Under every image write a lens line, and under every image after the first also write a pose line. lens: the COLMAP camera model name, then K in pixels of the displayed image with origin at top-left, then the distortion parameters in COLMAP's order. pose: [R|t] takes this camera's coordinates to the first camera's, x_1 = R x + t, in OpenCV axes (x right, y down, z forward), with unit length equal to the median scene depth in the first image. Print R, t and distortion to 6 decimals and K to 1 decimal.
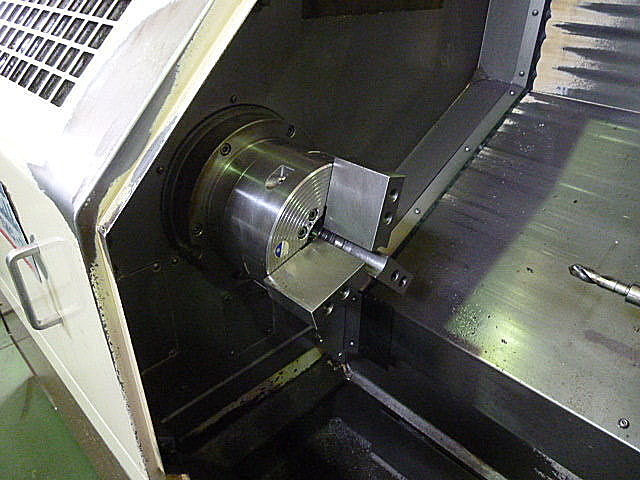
lens RADIAL K [[483.6, 0, 322.3], [0, 483.6, 242.8], [0, 0, 1]] dist [-0.028296, 0.006761]
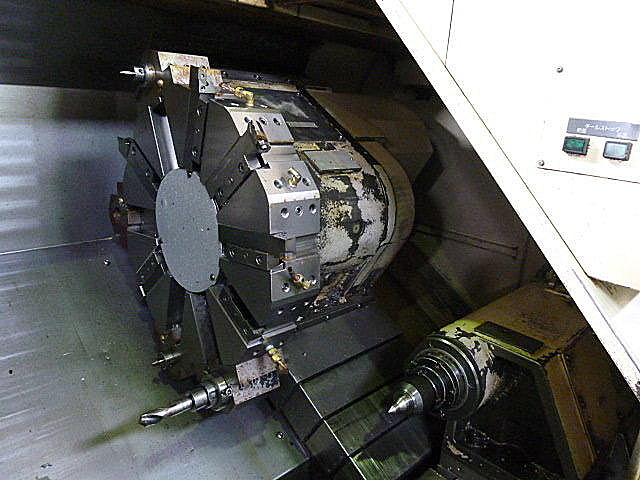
lens RADIAL K [[483.6, 0, 322.3], [0, 483.6, 242.8], [0, 0, 1]] dist [-0.028296, 0.006761]
pose [[-0.010510, -0.304065, 0.952593, -0.203450], [0.449044, 0.849751, 0.276192, -0.239152], [-0.893448, 0.430659, 0.127608, 0.254155]]
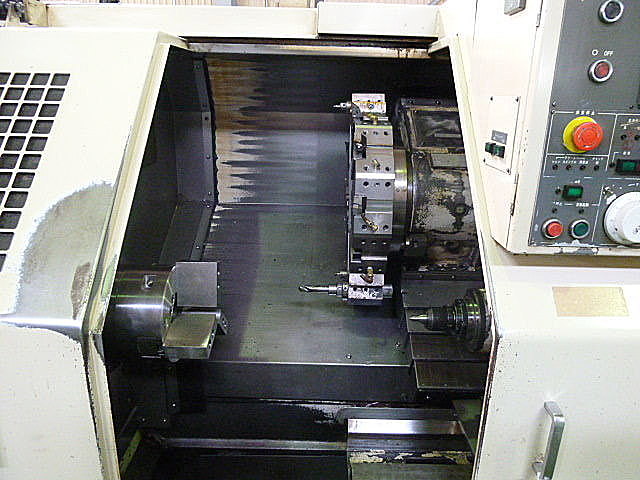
lens RADIAL K [[483.6, 0, 322.3], [0, 483.6, 242.8], [0, 0, 1]] dist [-0.028296, 0.006761]
pose [[0.707735, -0.215850, 0.672696, -0.431386], [0.355820, 0.931503, -0.075460, 0.040427], [-0.610331, 0.292765, 0.736061, -0.329943]]
